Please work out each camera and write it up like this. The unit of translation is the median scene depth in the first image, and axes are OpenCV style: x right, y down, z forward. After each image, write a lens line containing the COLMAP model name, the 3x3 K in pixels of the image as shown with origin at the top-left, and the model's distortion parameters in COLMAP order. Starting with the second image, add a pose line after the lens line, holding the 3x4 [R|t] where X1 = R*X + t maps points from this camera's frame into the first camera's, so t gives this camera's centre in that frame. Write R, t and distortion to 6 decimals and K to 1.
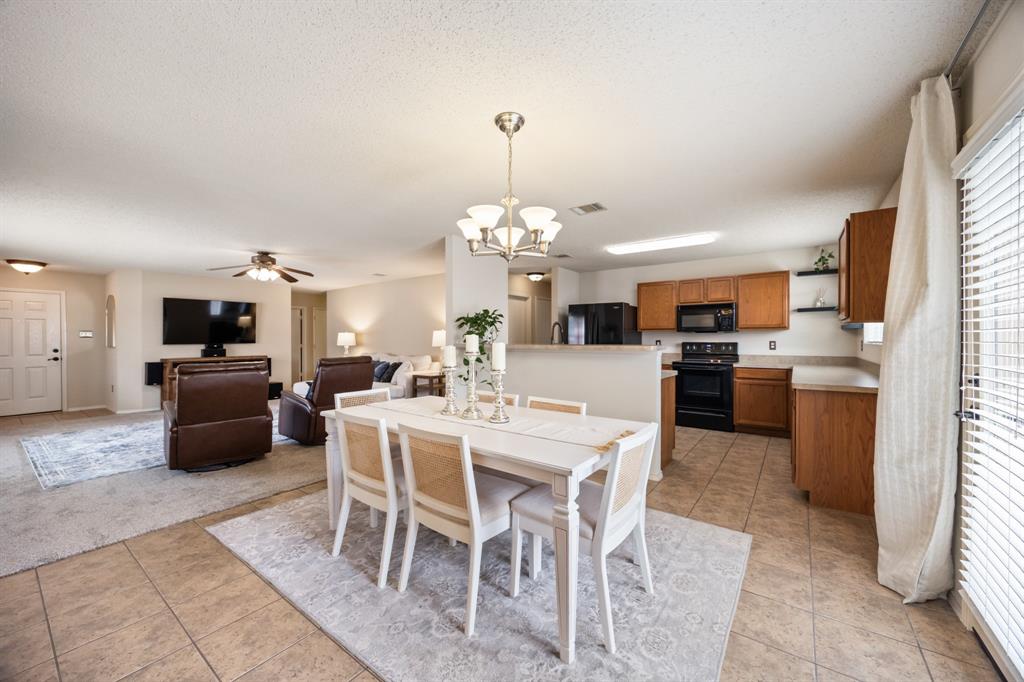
lens RADIAL K [[391.6, 0, 516.7], [0, 391.6, 340.8], [0, 0, 1]] dist [-0.000106, -0.000720]
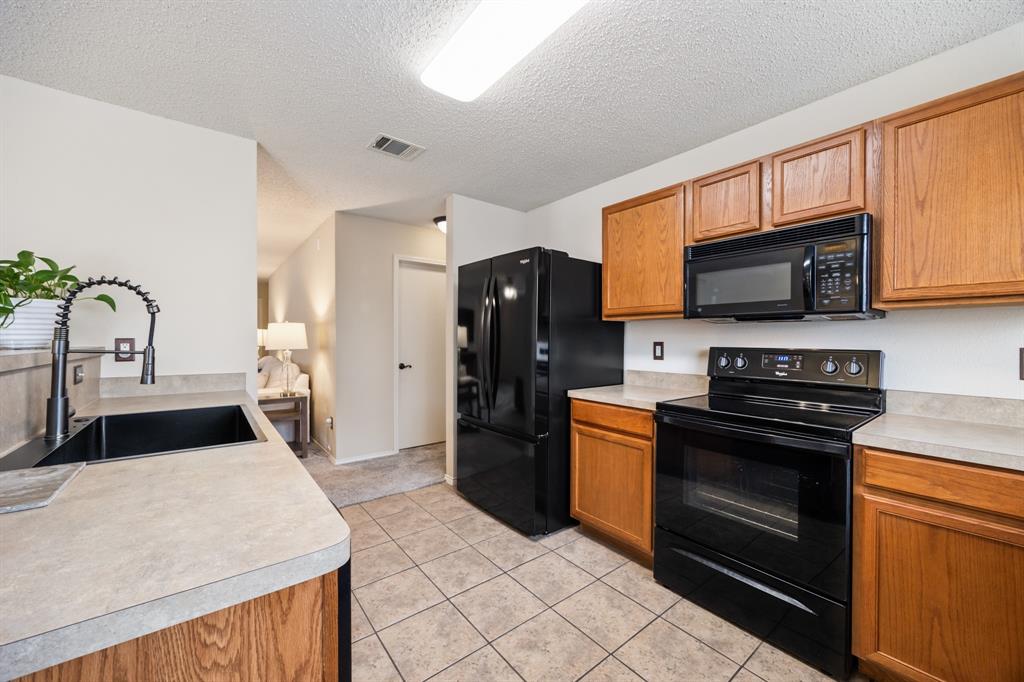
lens RADIAL K [[391.6, 0, 512.4], [0, 391.6, 338.9], [0, 0, 1]] dist [-0.000106, -0.000720]
pose [[0.960997, 0.006753, -0.276478, 0.090349], [-0.008365, 0.999954, -0.004650, -0.000236], [0.276434, 0.006782, 0.961009, 0.152244]]
